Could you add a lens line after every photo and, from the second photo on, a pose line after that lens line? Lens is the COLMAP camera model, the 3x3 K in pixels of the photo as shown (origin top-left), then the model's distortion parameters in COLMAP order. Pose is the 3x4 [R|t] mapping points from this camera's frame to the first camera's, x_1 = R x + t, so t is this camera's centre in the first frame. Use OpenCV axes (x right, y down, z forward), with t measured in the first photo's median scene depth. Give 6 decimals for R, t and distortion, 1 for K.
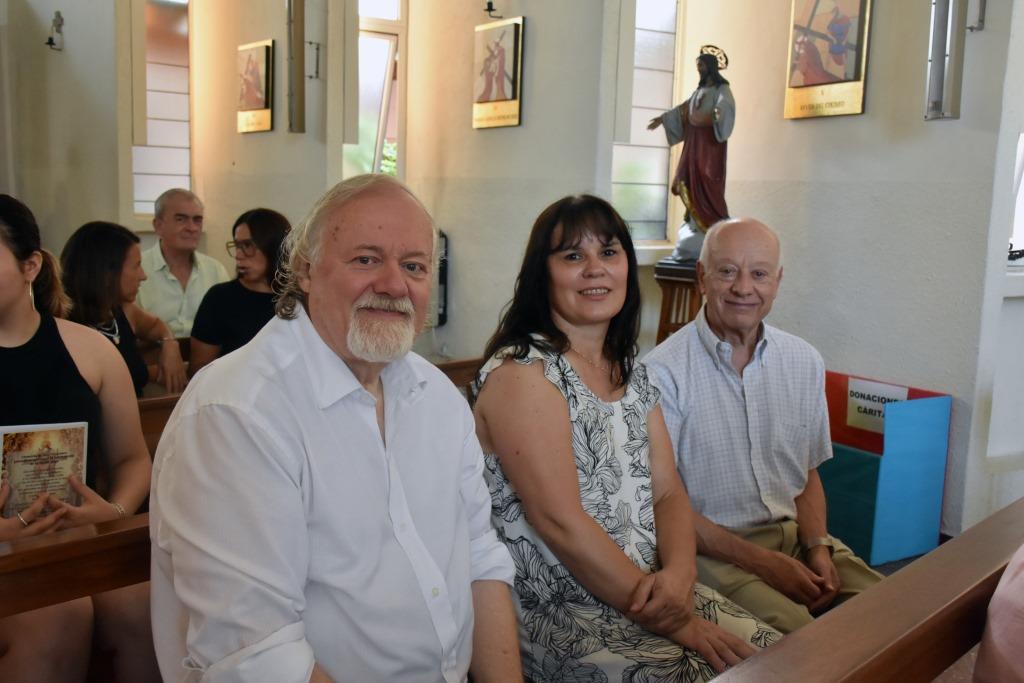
lens RADIAL K [[1038.9, 0, 492.9], [0, 1038.9, 339.8], [0, 0, 1]] dist [-0.010866, 0.000000]
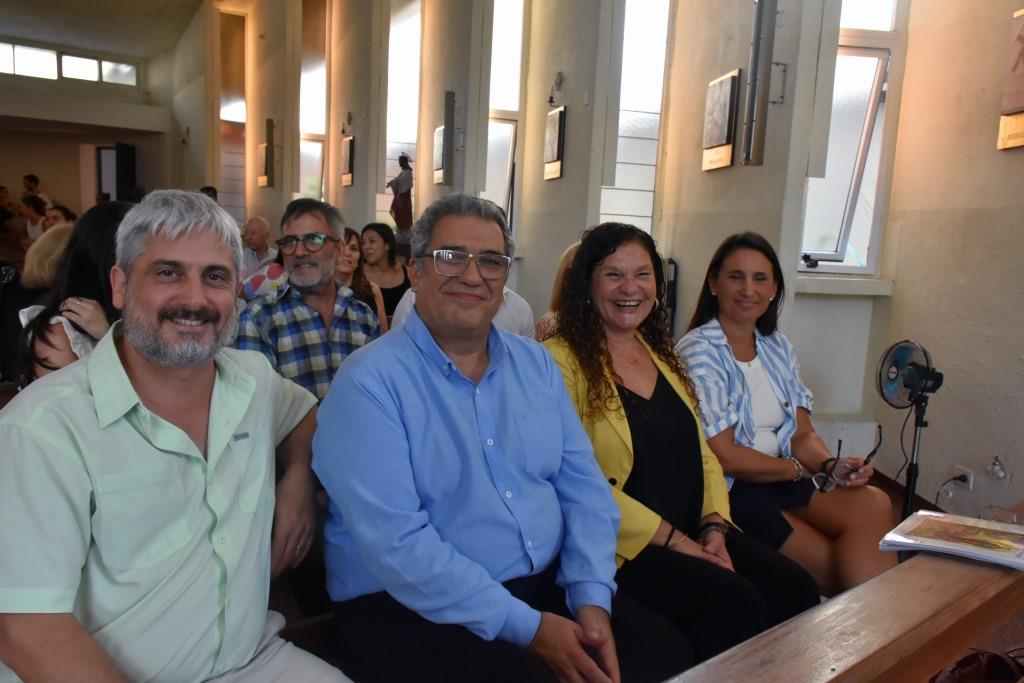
lens RADIAL K [[803.1, 0, 507.6], [0, 803.1, 341.6], [0, 0, 1]] dist [-0.008472, -0.016062]
pose [[0.988789, 0.038130, -0.144372, 0.708014], [-0.038497, 0.999259, 0.000246, 0.133250], [0.144275, 0.005315, 0.989523, -0.749123]]
